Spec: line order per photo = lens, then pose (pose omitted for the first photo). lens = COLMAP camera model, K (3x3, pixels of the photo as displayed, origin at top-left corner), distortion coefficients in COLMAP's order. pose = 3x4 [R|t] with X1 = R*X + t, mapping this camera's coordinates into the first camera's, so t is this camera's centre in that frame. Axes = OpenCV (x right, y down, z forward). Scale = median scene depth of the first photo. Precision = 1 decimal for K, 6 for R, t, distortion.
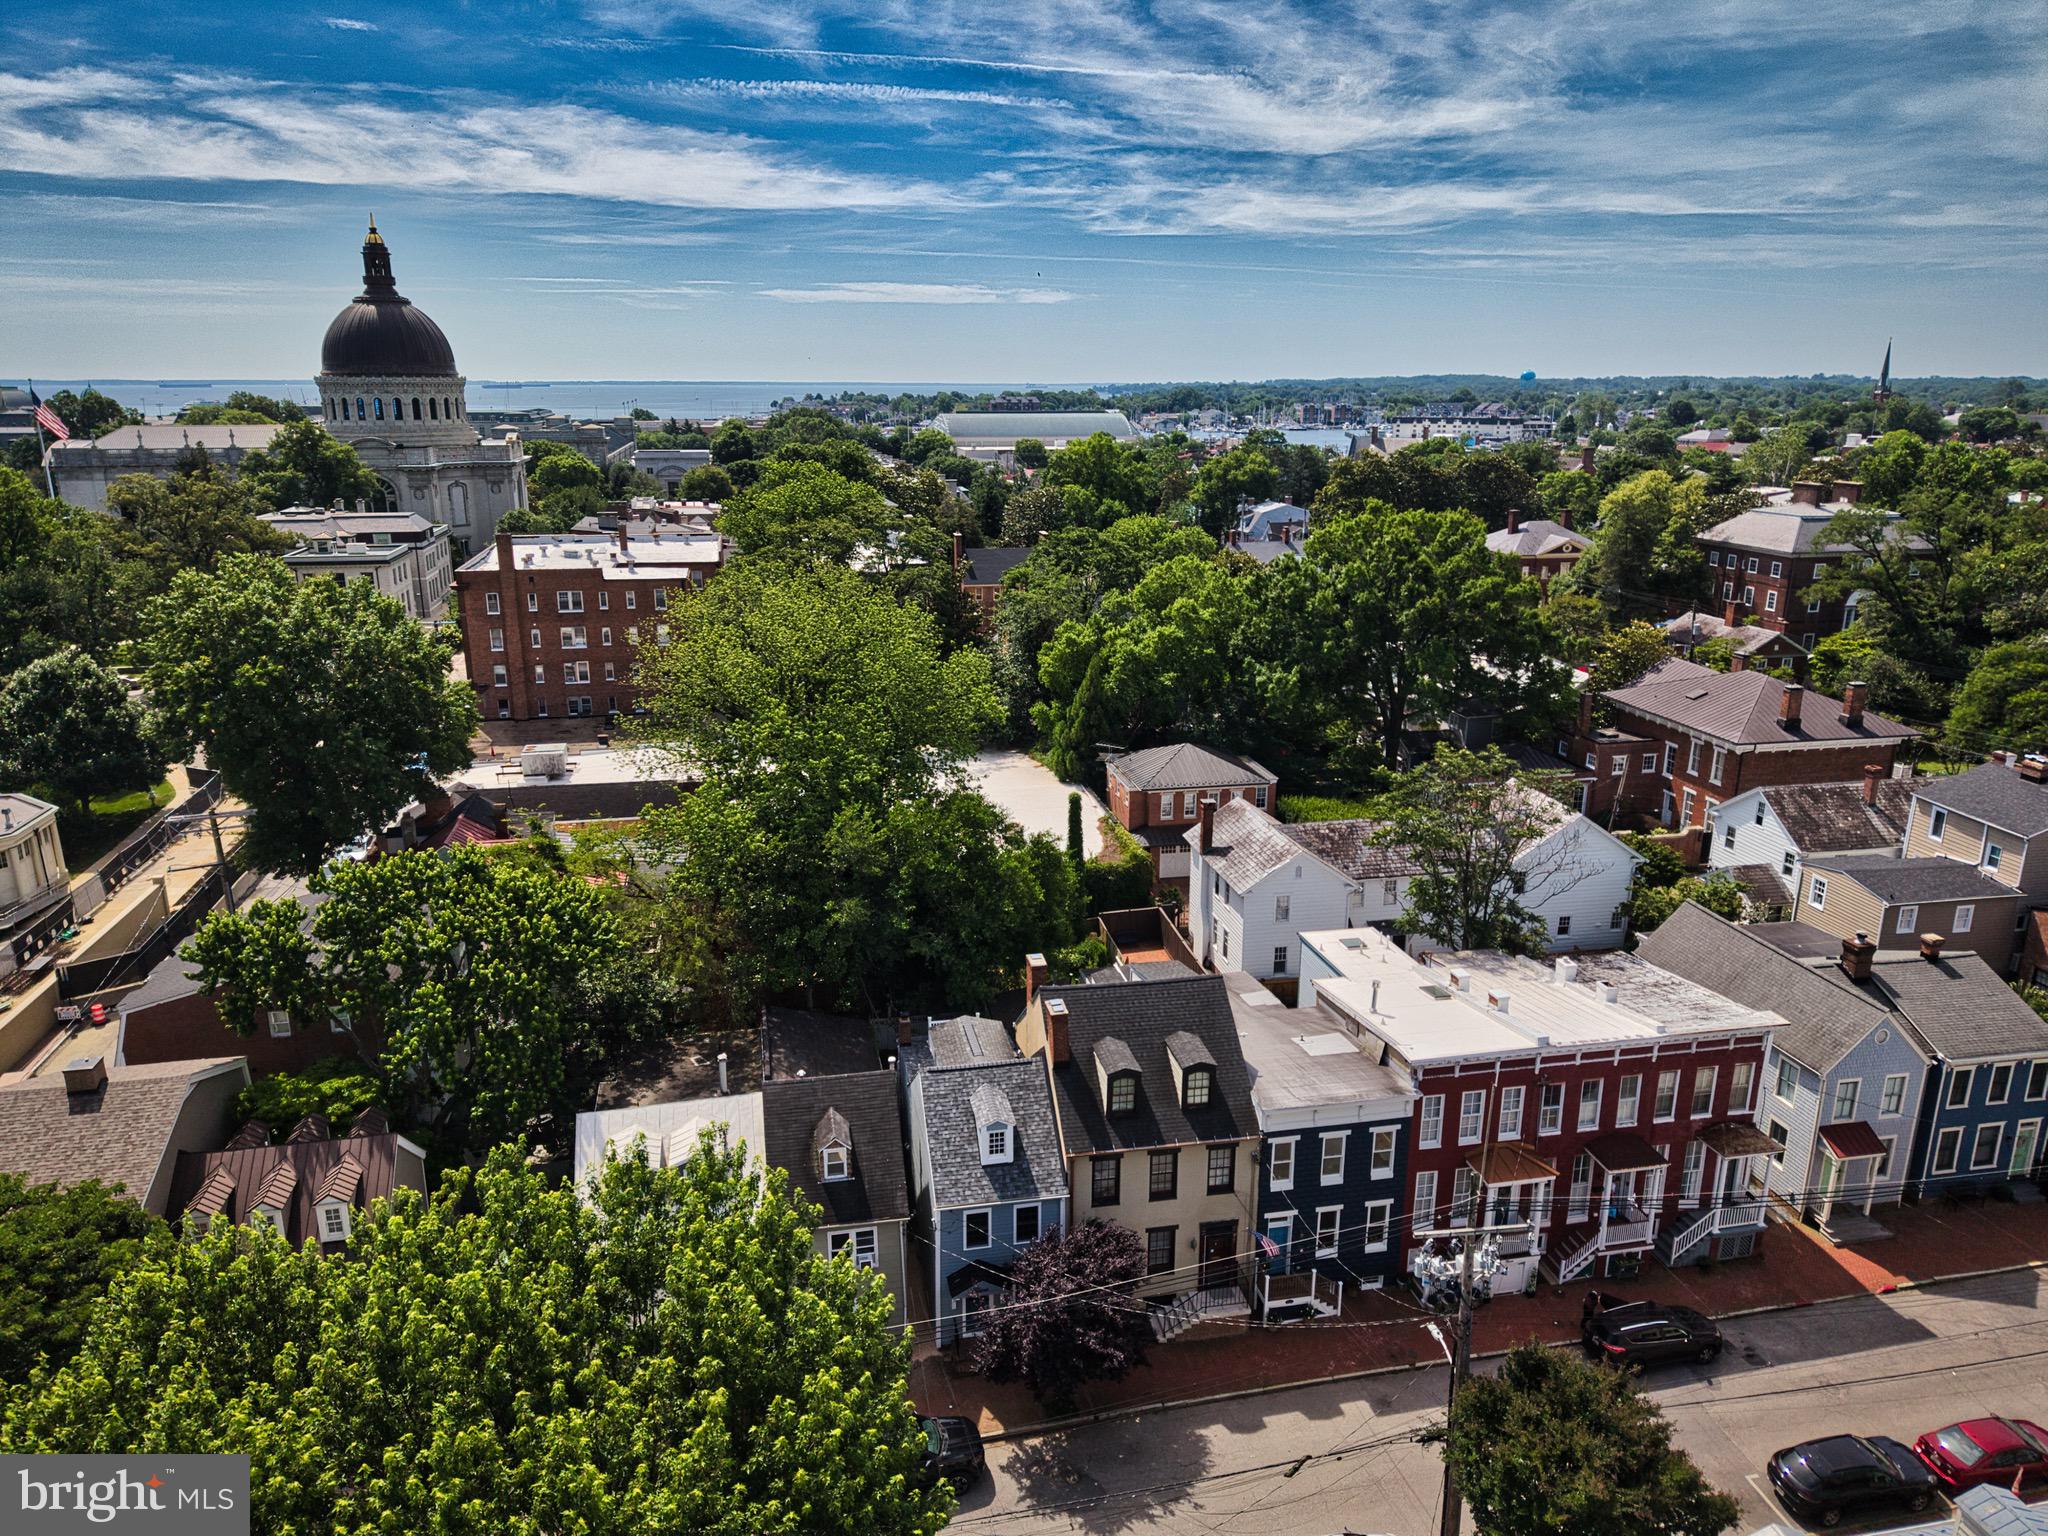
lens RADIAL K [[1365.5, 0, 1019.7], [0, 1365.5, 765.8], [0, 0, 1]] dist [0.033325, -0.029848]
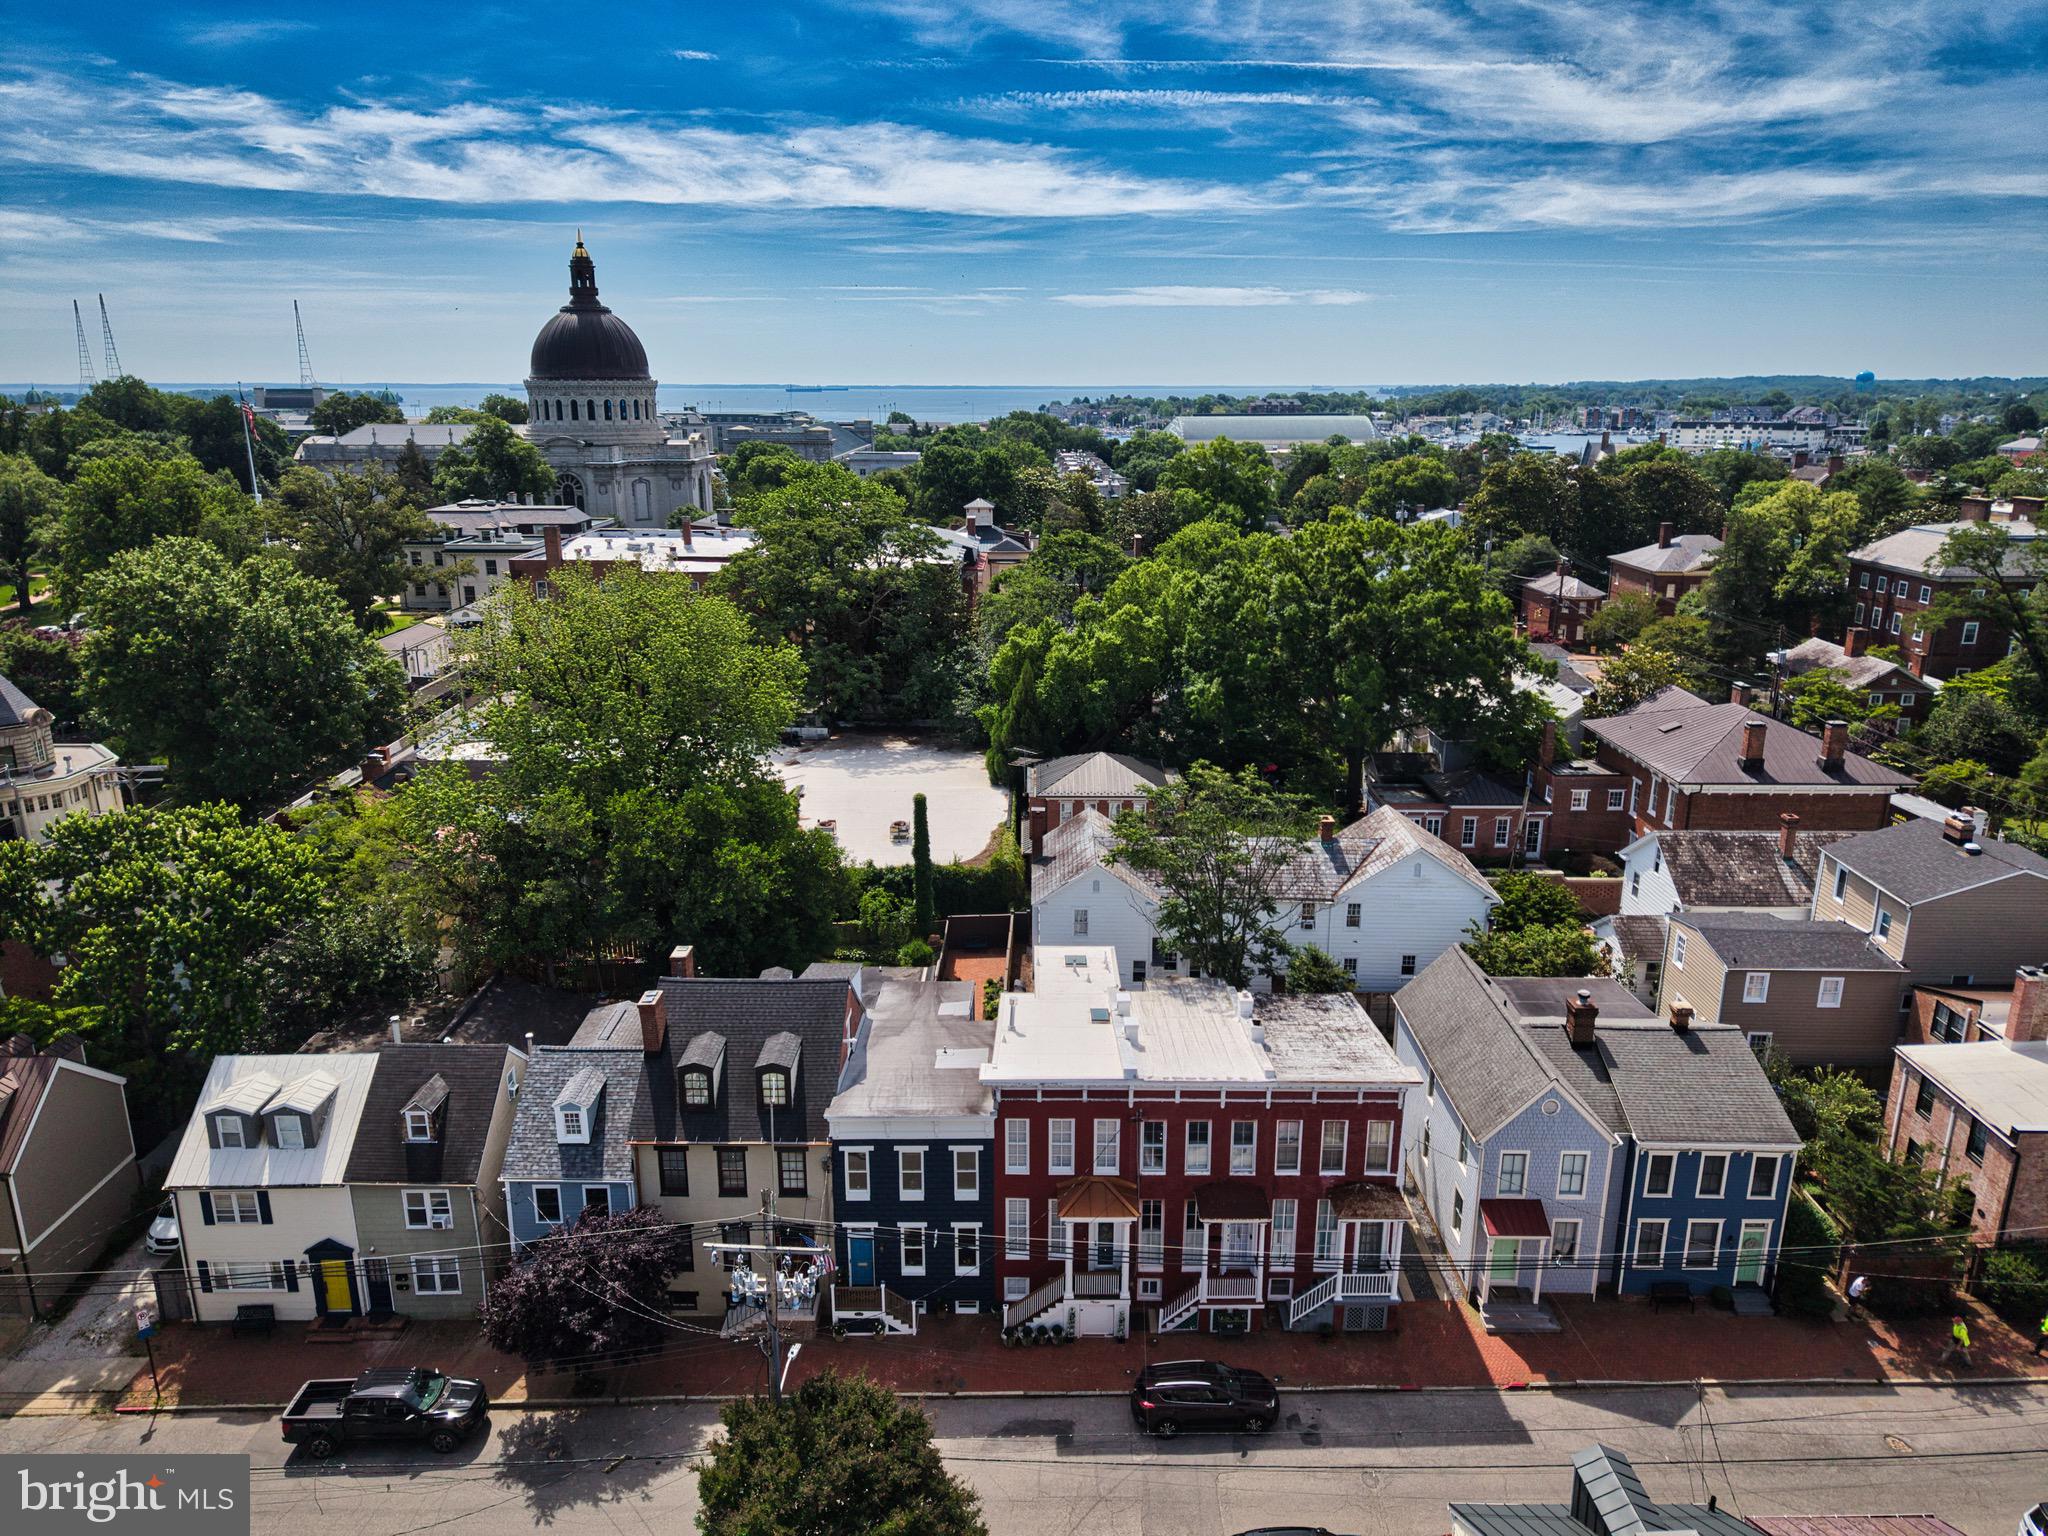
lens RADIAL K [[1365.5, 0, 1020.5], [0, 1365.5, 752.0], [0, 0, 1]] dist [0.033325, -0.029848]
pose [[0.980142, 0.051364, -0.191527, 0.369676], [-0.053522, 0.998548, -0.006107, -0.010334], [0.190936, 0.016237, 0.981468, 0.036384]]
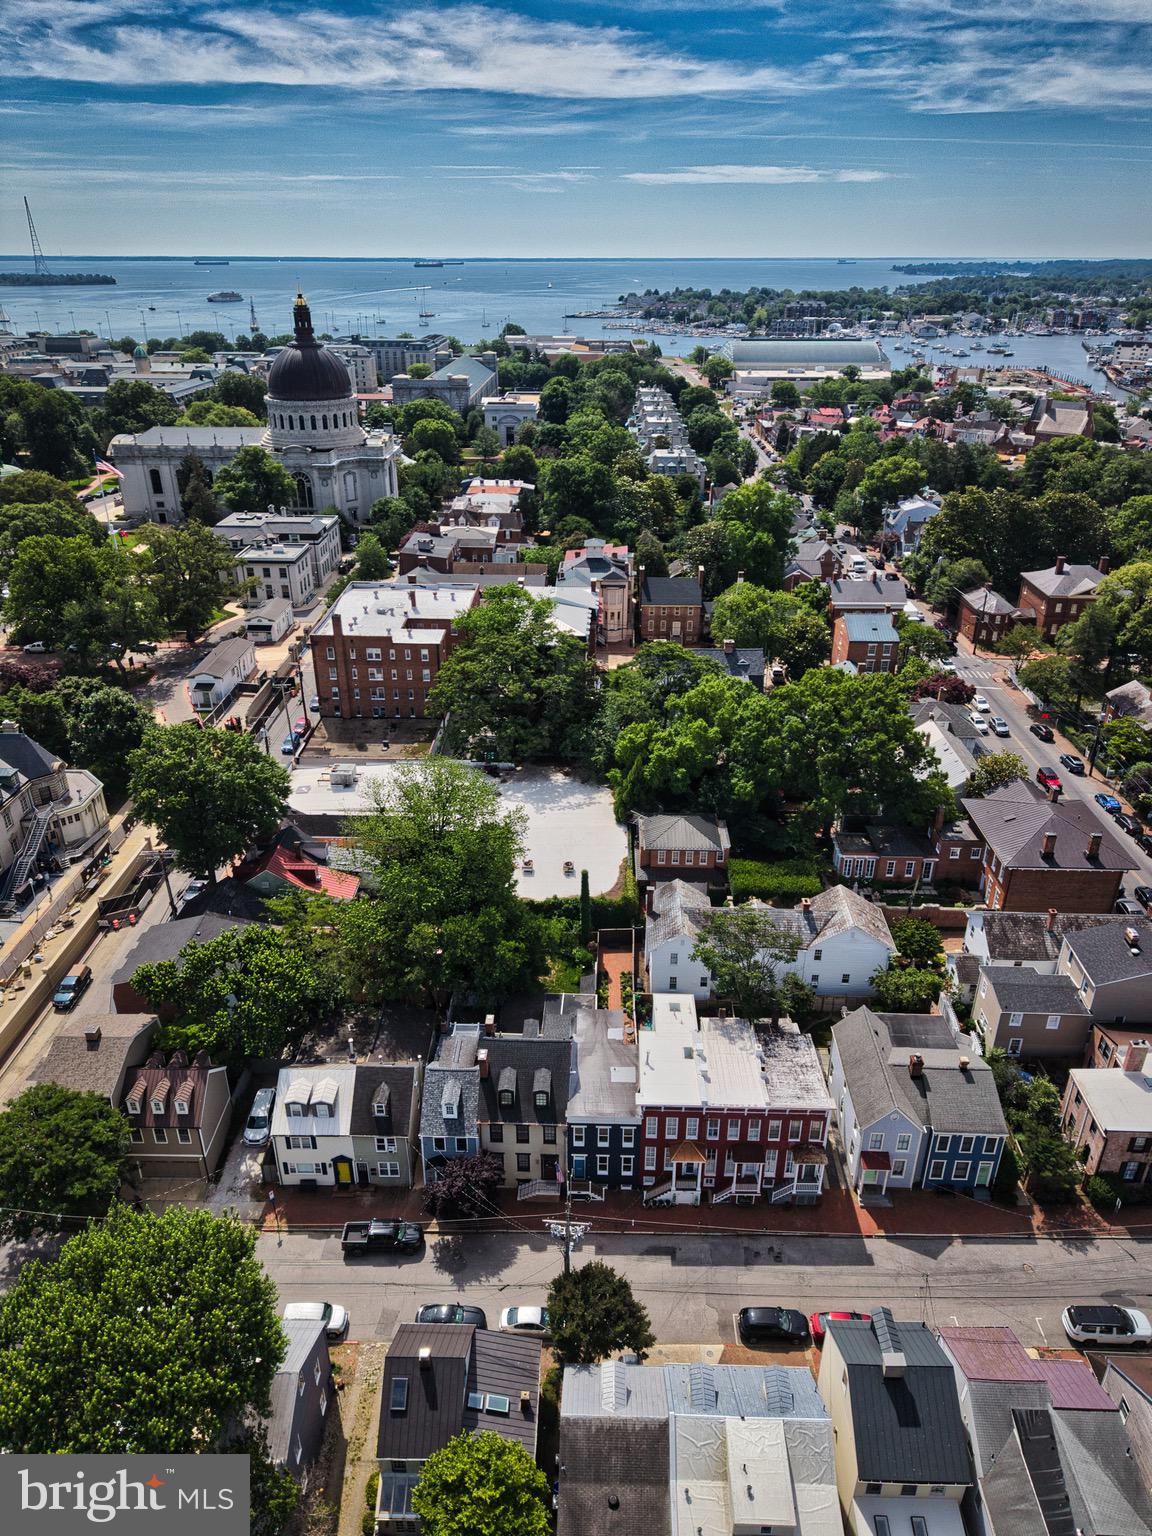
lens RADIAL K [[1024.1, 0, 575.5], [0, 1024.1, 759.6], [0, 0, 1]] dist [0.033325, -0.029848]
pose [[0.975344, 0.099005, -0.197237, 0.346916], [-0.061720, 0.980432, 0.186931, -0.466803], [0.211885, -0.170148, 0.962369, -0.371018]]
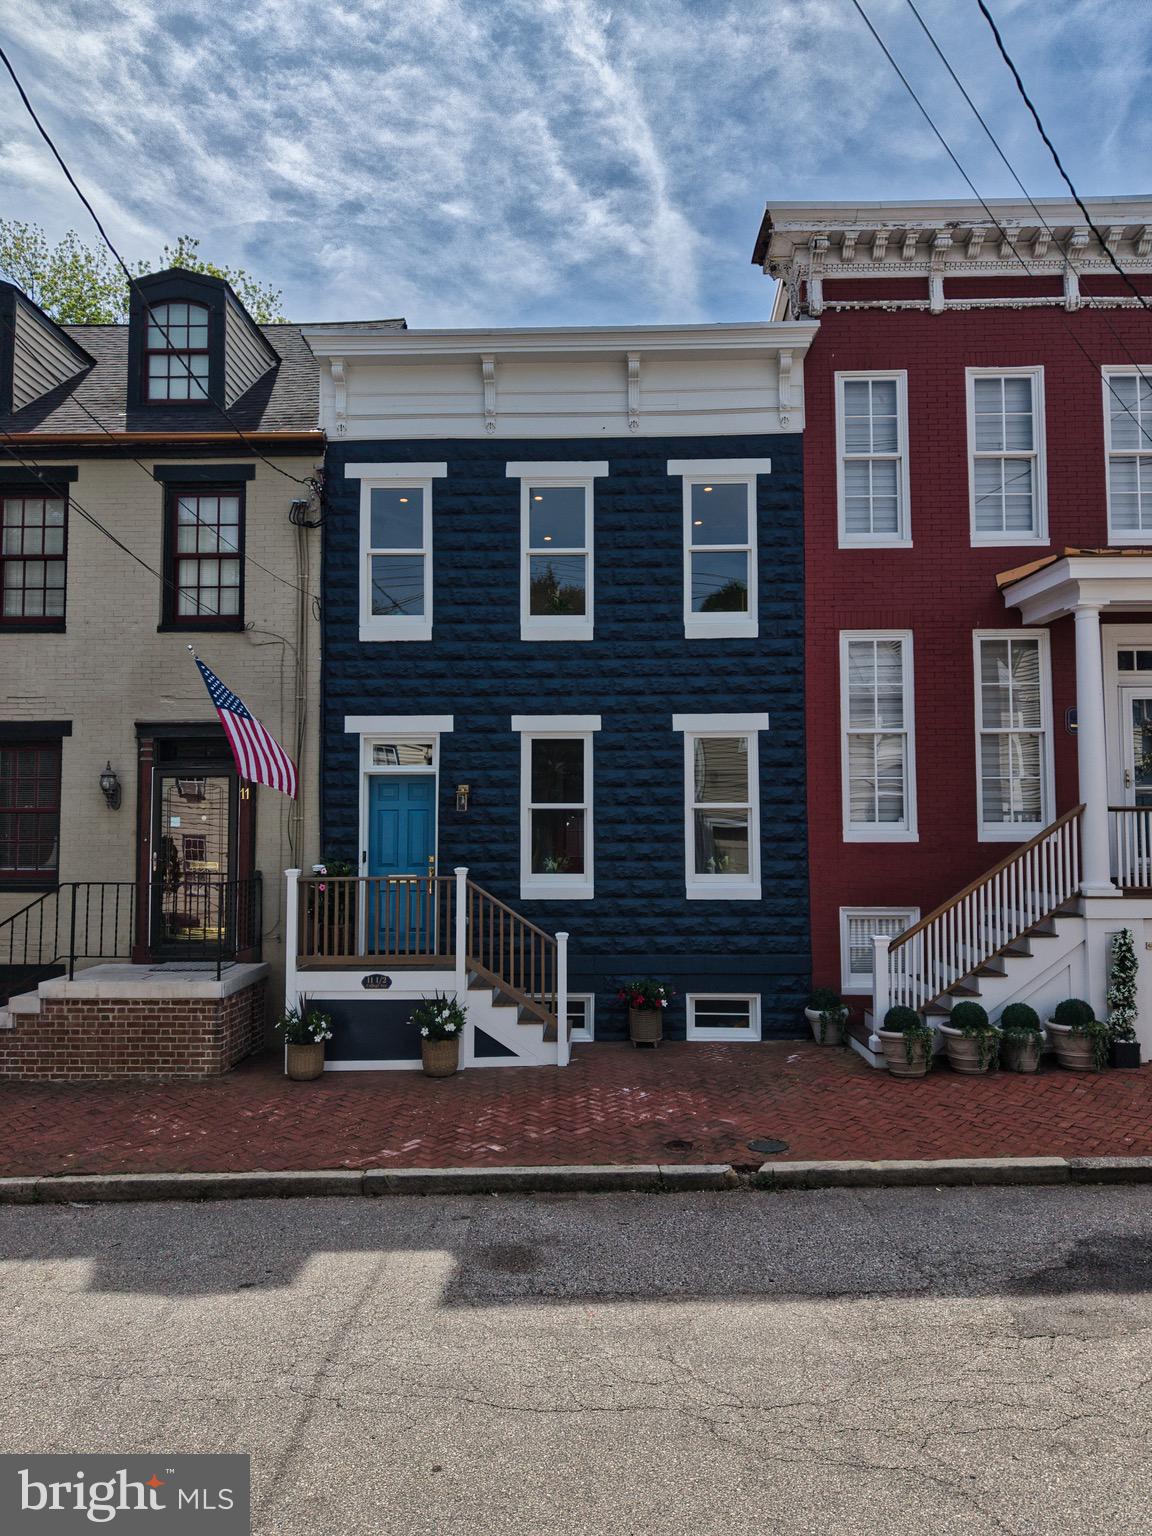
lens RADIAL K [[1024.1, 0, 566.5], [0, 1024.1, 760.1], [0, 0, 1]] dist [0.033325, -0.029848]
pose [[0.977929, -0.015184, -0.208385, 0.217990], [-0.053824, 0.945387, -0.321476, 0.319506], [0.201886, 0.325597, 0.923704, 0.610182]]
